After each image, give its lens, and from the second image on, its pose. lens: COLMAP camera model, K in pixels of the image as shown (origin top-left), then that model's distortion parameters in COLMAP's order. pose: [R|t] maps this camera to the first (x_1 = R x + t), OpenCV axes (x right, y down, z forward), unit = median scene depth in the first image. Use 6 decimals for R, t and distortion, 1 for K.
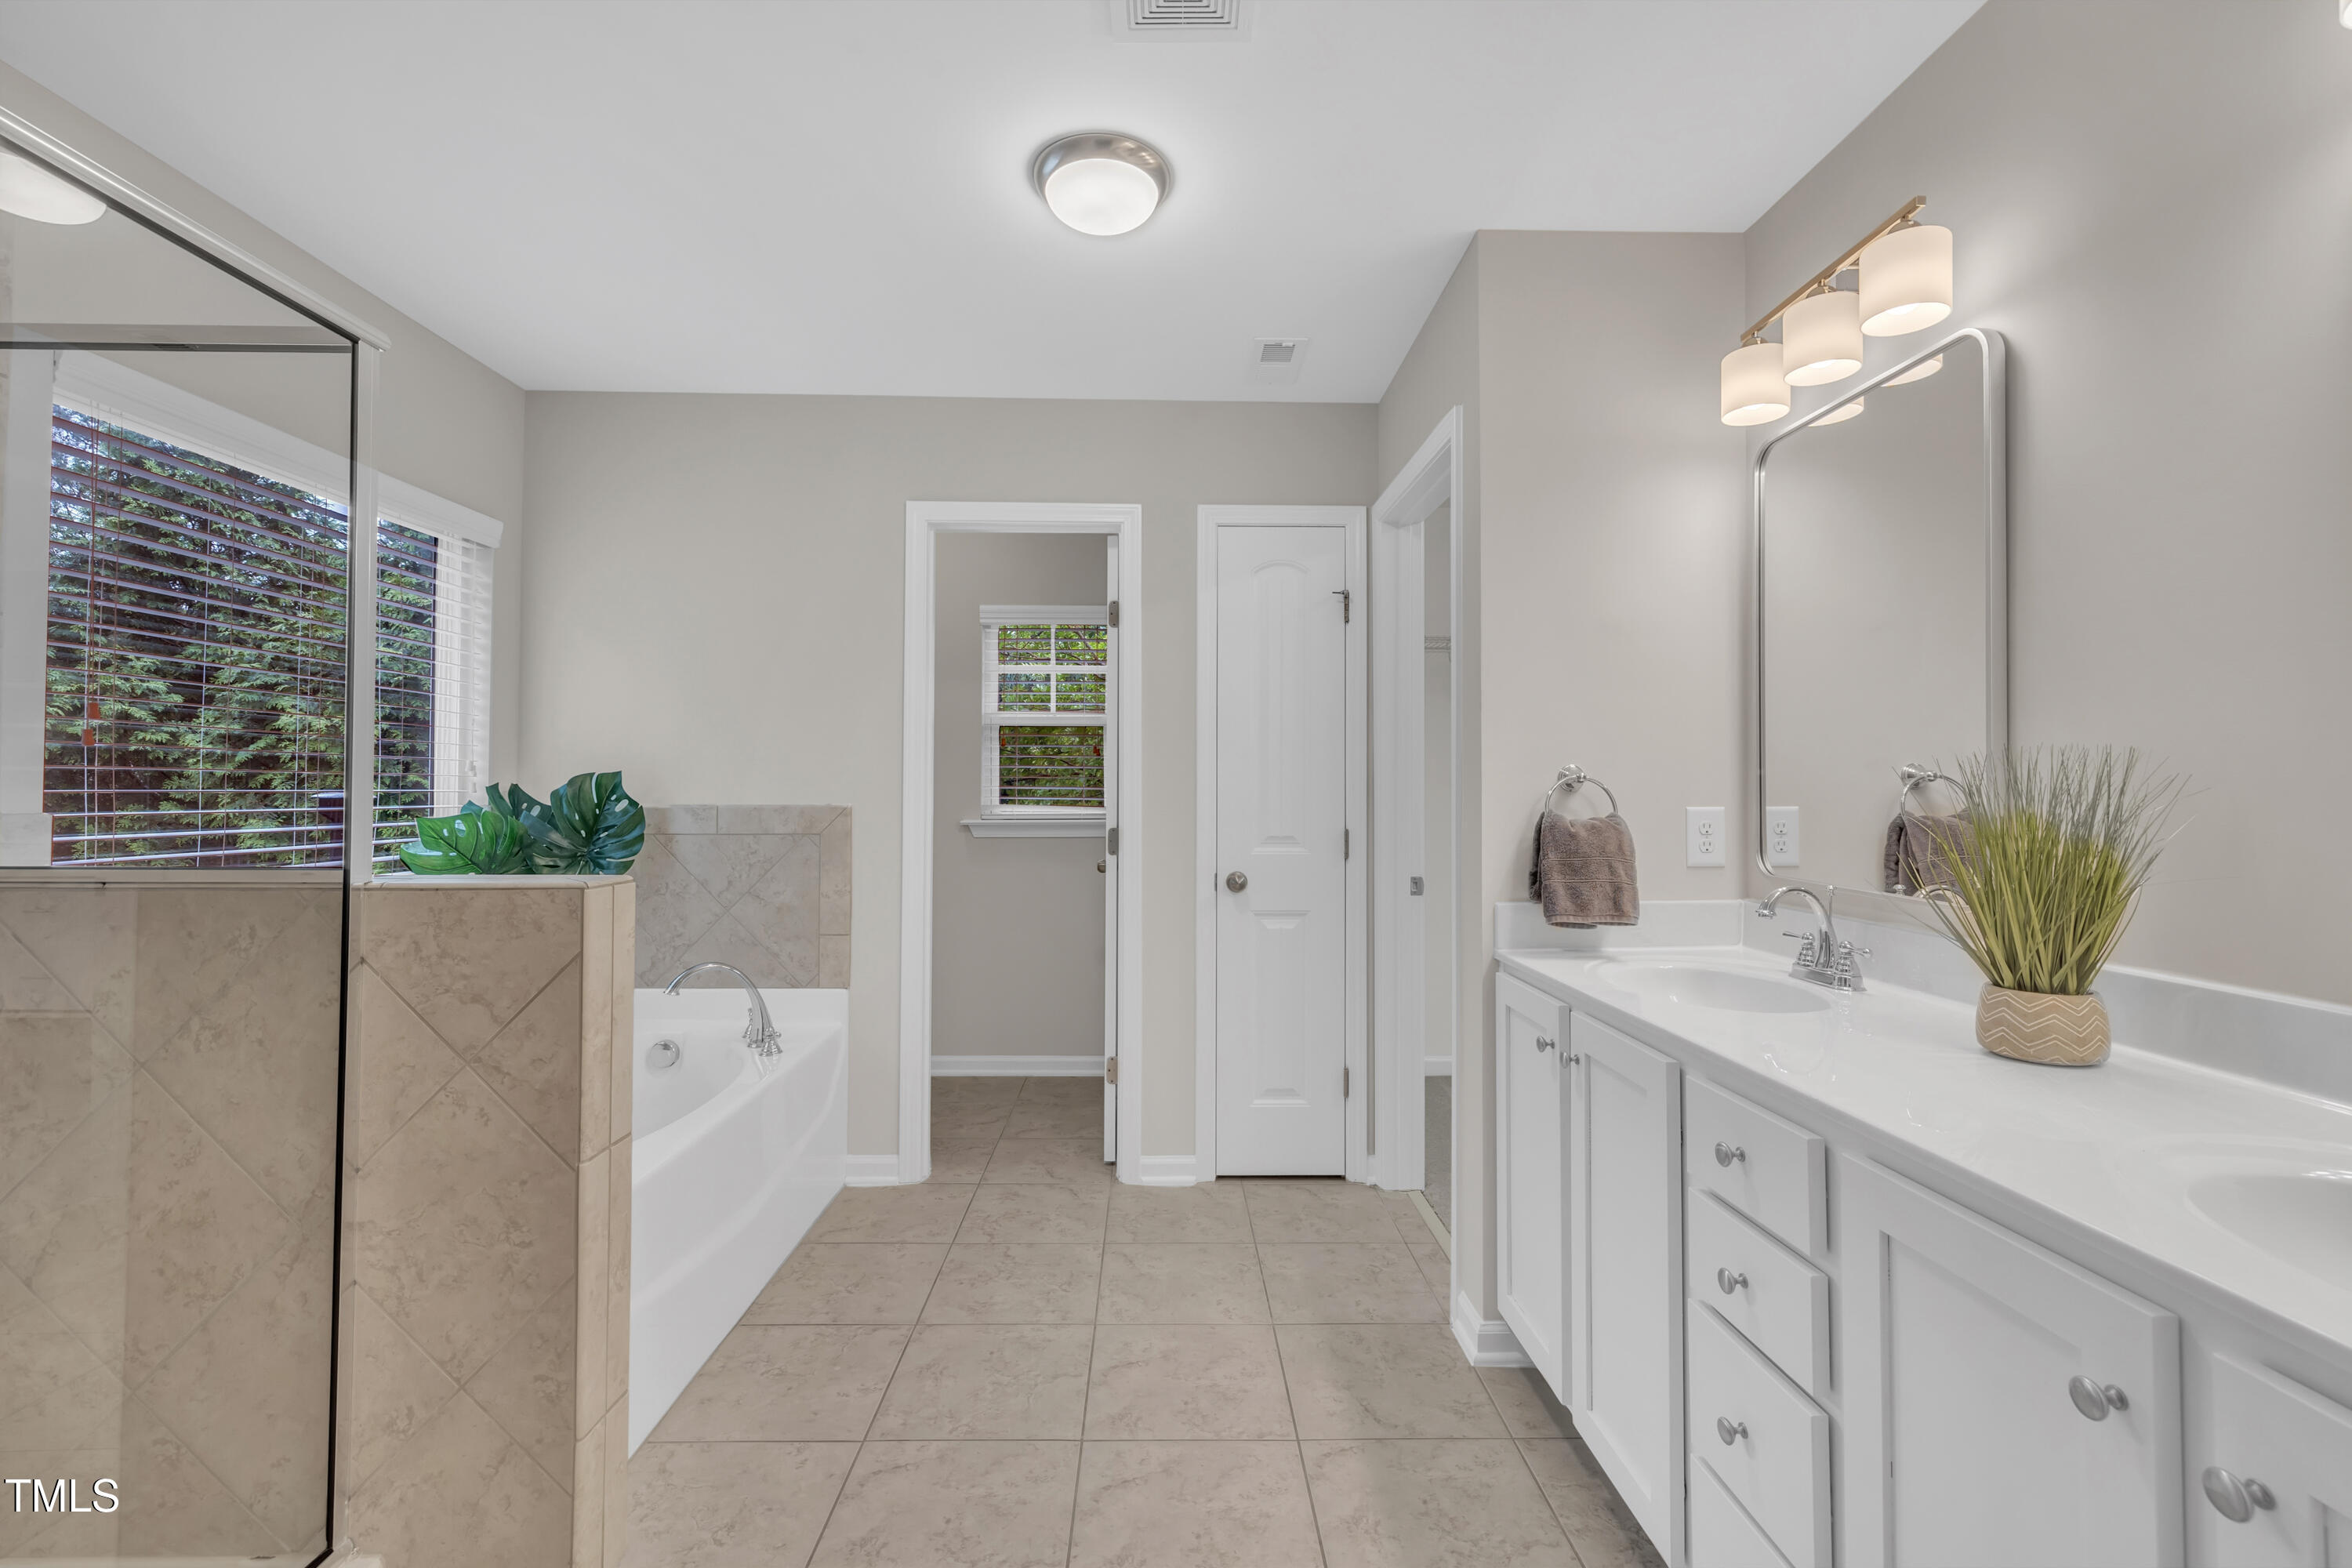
lens RADIAL K [[1005.5, 0, 1168.4], [0, 1005.5, 772.7], [0, 0, 1]] dist [0.000418, 0.000093]
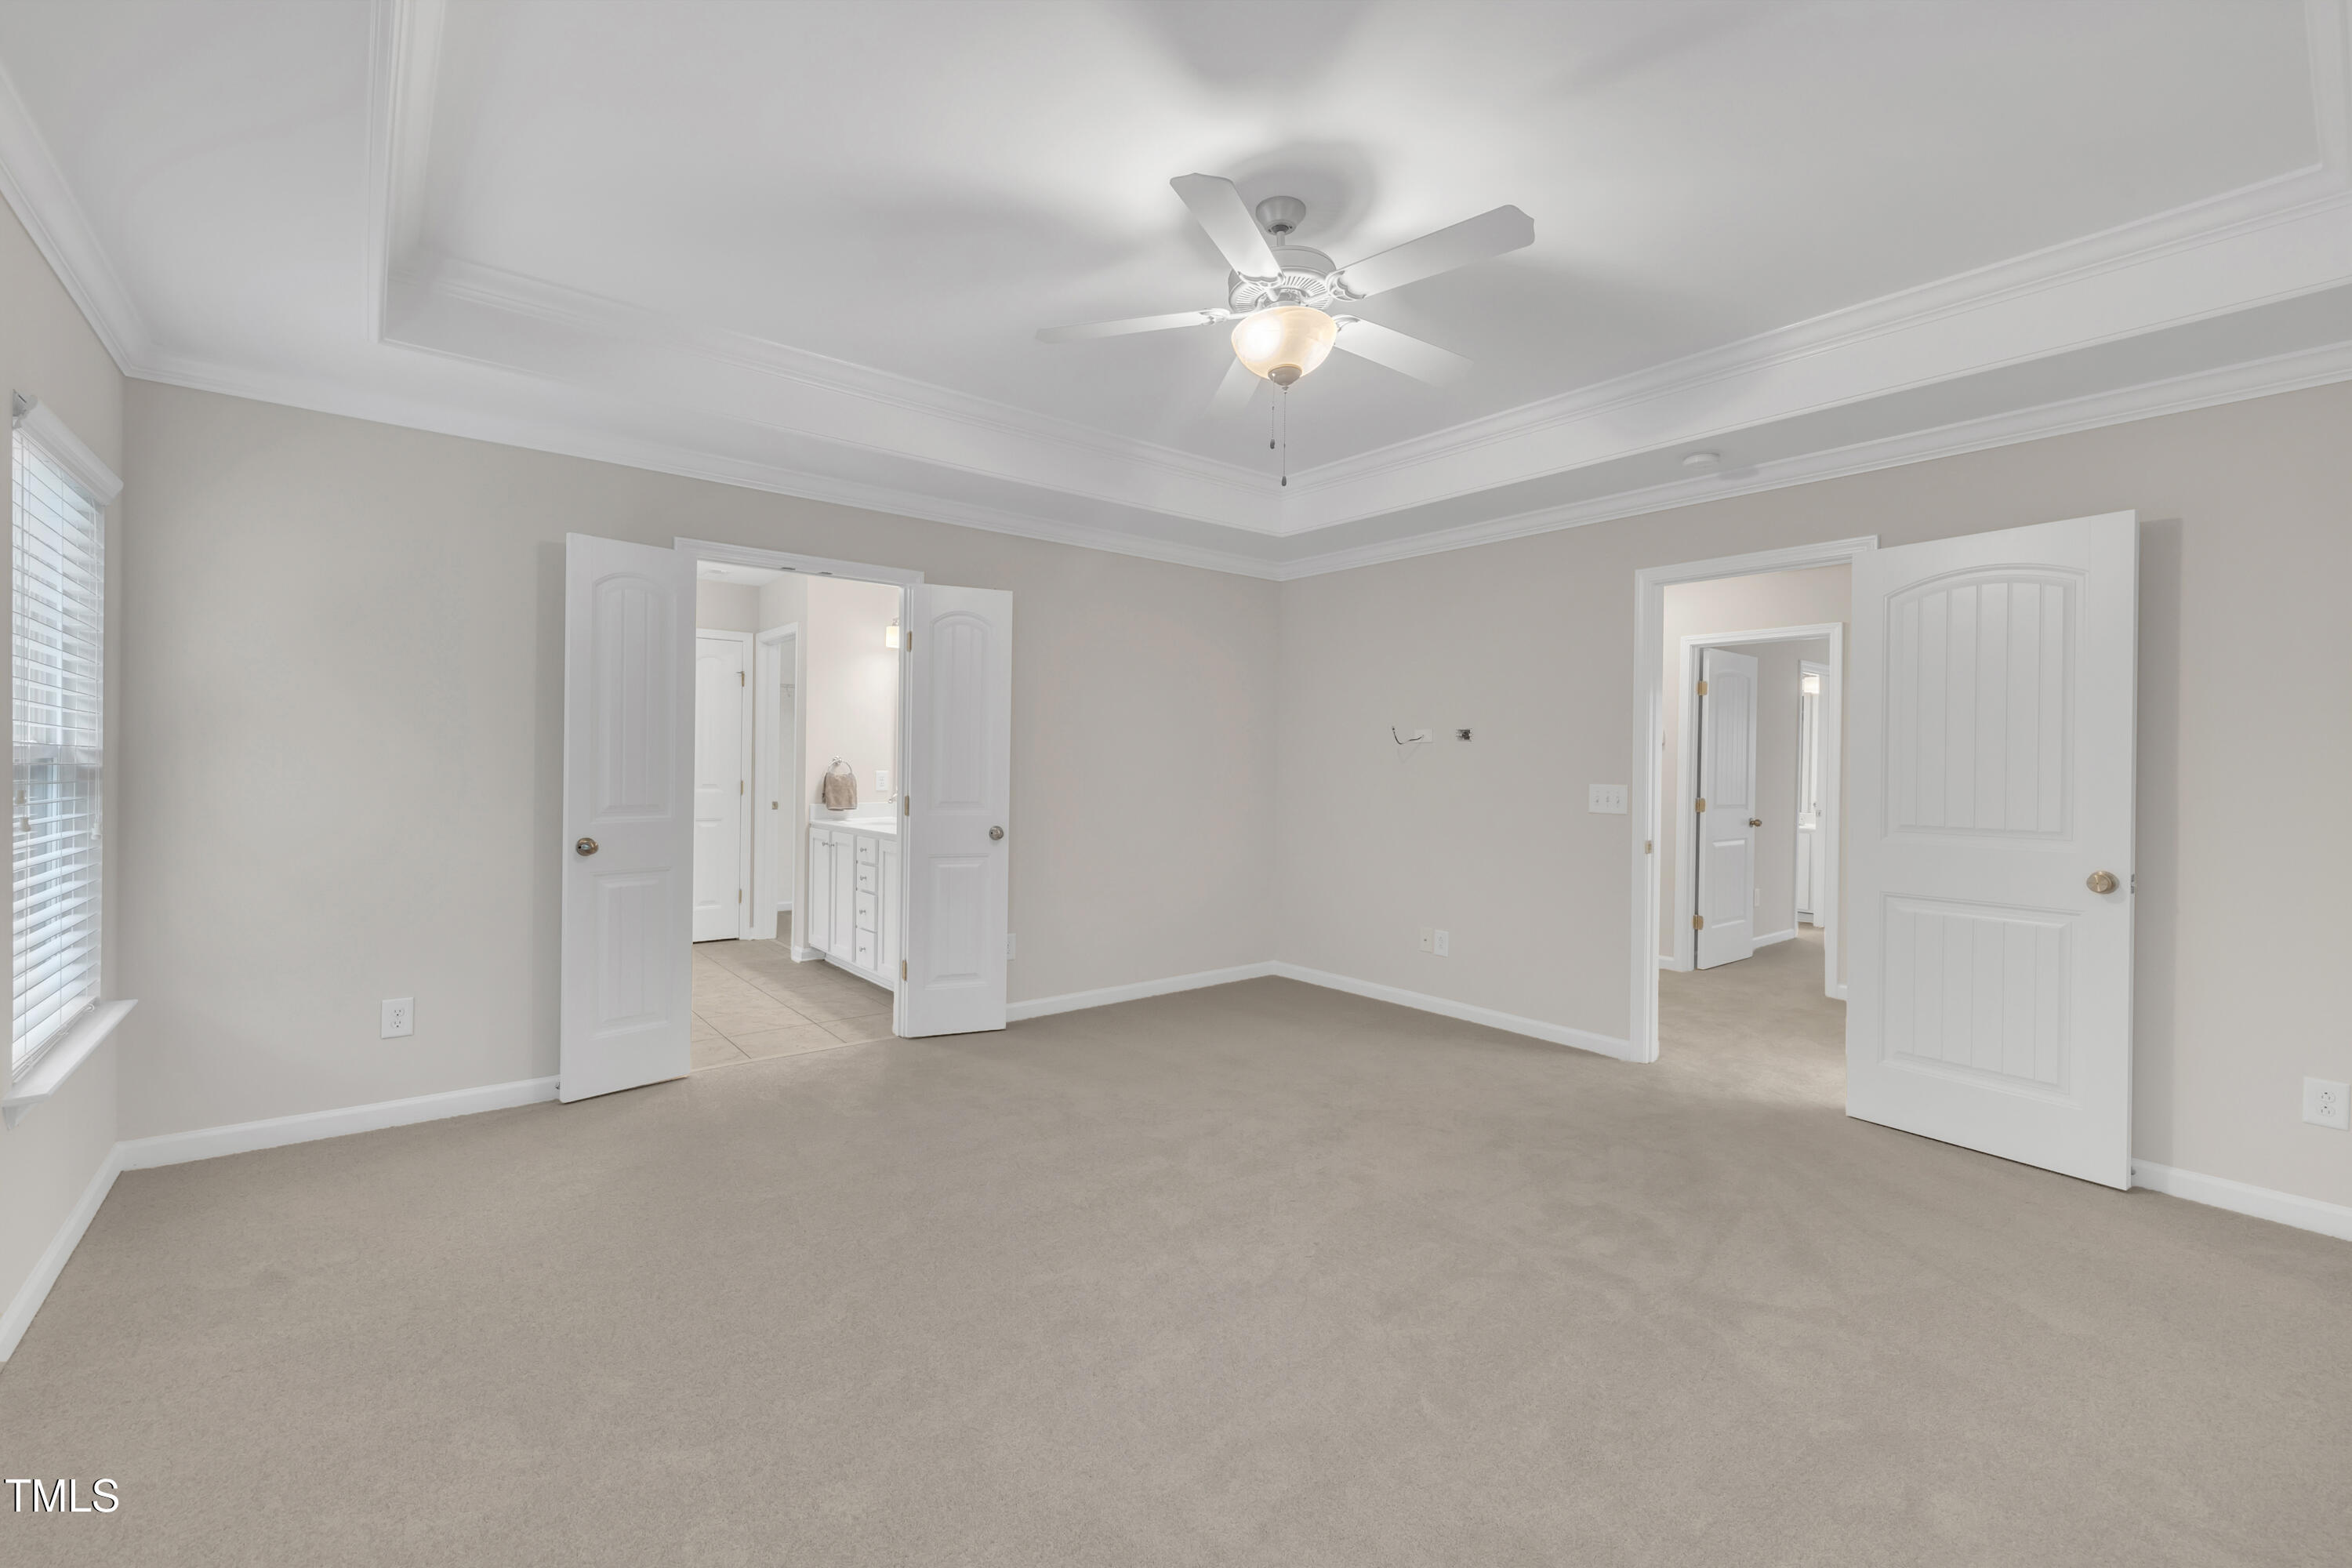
lens RADIAL K [[1005.5, 0, 1168.4], [0, 1005.5, 772.7], [0, 0, 1]] dist [0.000418, 0.000093]
pose [[0.793055, 0.002250, 0.609145, -0.551400], [-0.024983, 0.999272, 0.028835, -0.061978], [-0.608637, -0.038086, 0.792534, -1.707530]]
